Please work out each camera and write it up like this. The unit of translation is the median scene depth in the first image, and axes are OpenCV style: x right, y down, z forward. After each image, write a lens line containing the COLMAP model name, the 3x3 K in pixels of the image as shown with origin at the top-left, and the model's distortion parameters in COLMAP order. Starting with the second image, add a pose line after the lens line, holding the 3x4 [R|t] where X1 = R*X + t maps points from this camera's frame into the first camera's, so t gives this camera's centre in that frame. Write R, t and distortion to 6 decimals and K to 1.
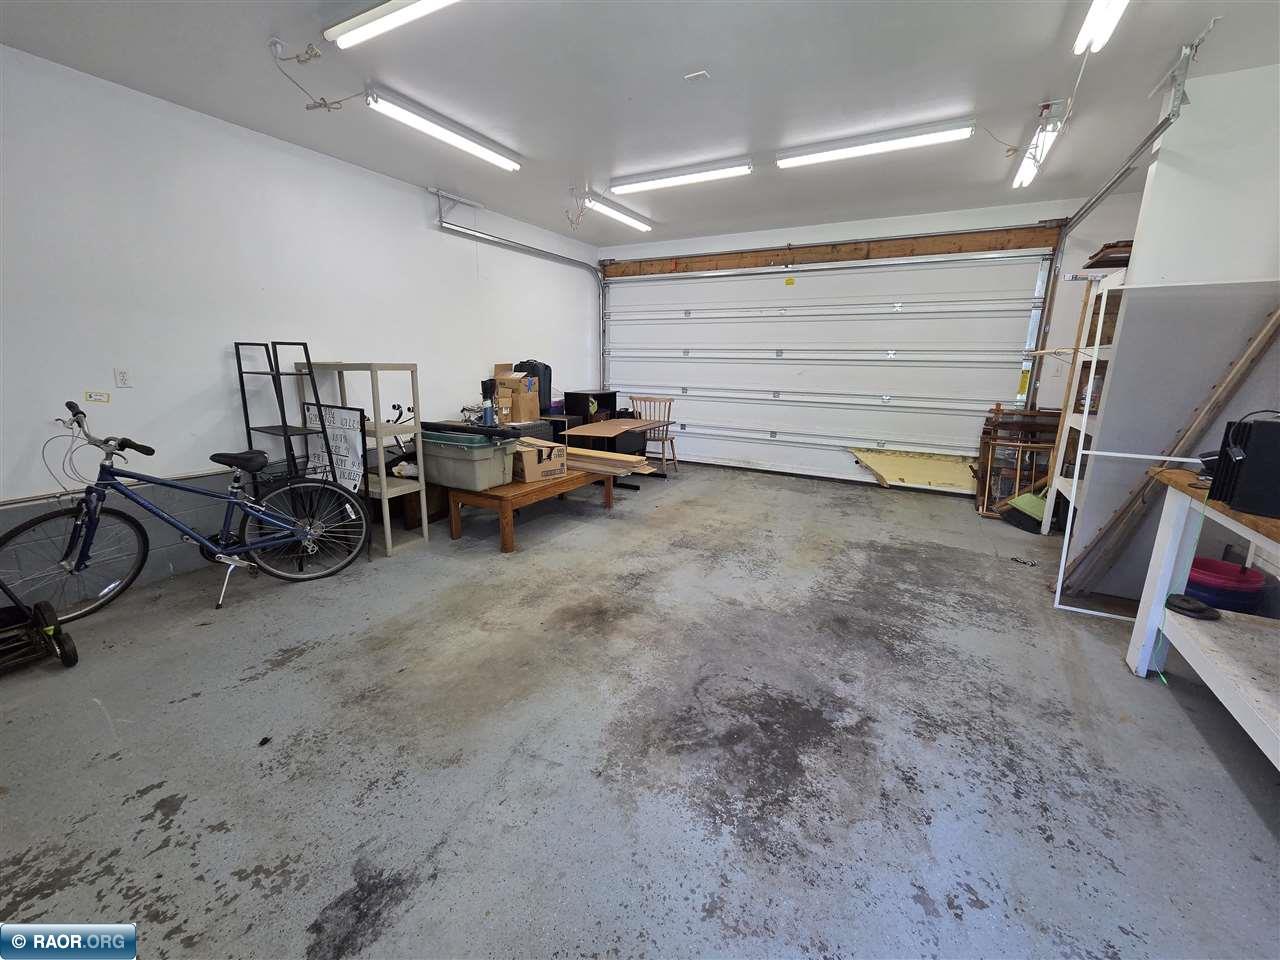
lens RADIAL K [[526.3, 0, 640.0], [0, 526.3, 480.0], [0, 0, 1]] dist [0.001290, -0.000352]
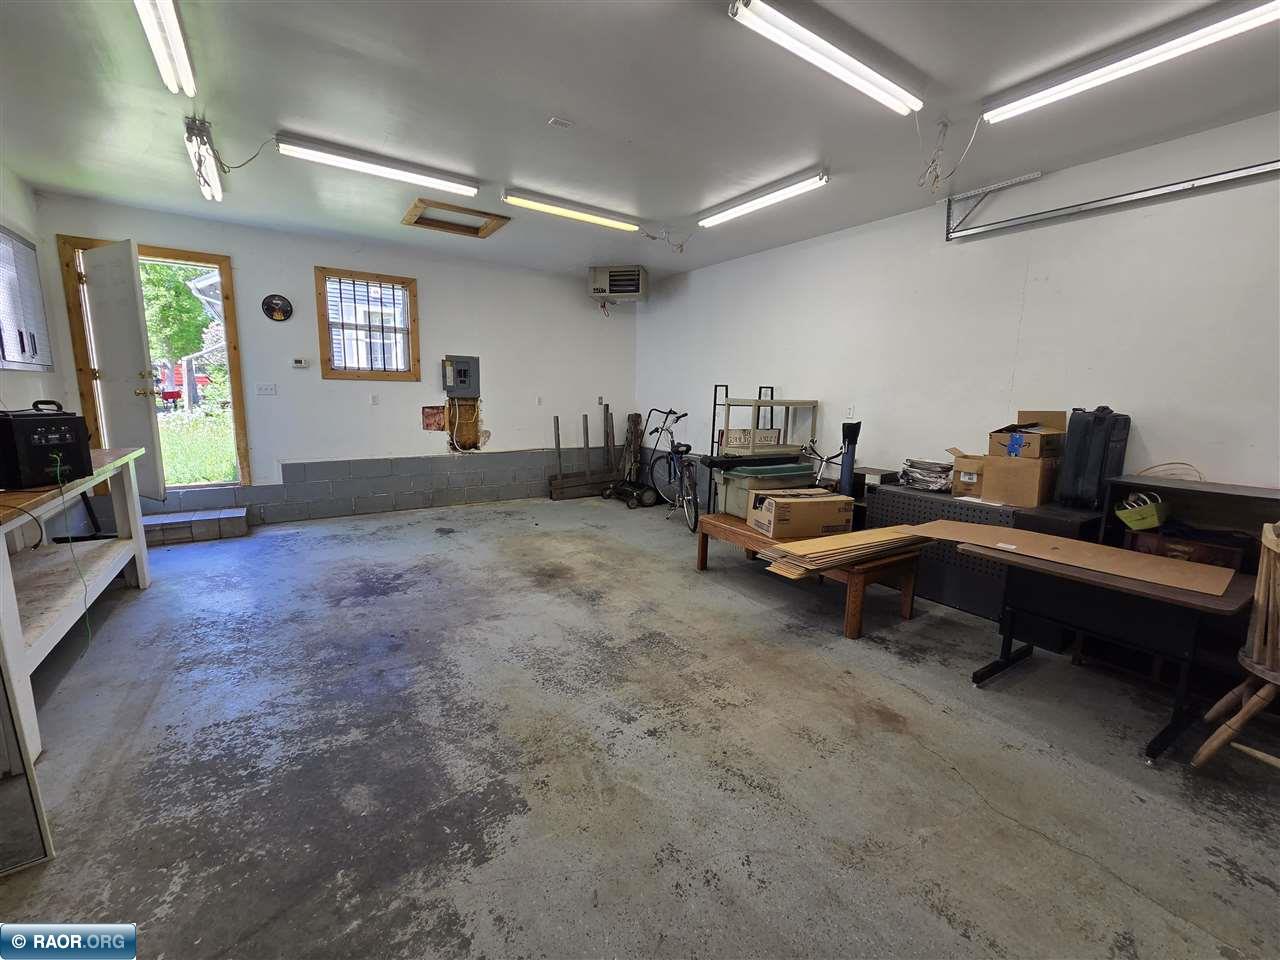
lens RADIAL K [[526.3, 0, 640.0], [0, 526.3, 480.0], [0, 0, 1]] dist [0.001290, -0.000352]
pose [[-0.454375, 0.125806, -0.881882, 0.883713], [-0.230619, 0.939614, 0.252864, -0.337614], [0.860441, 0.318274, -0.397924, 1.485276]]
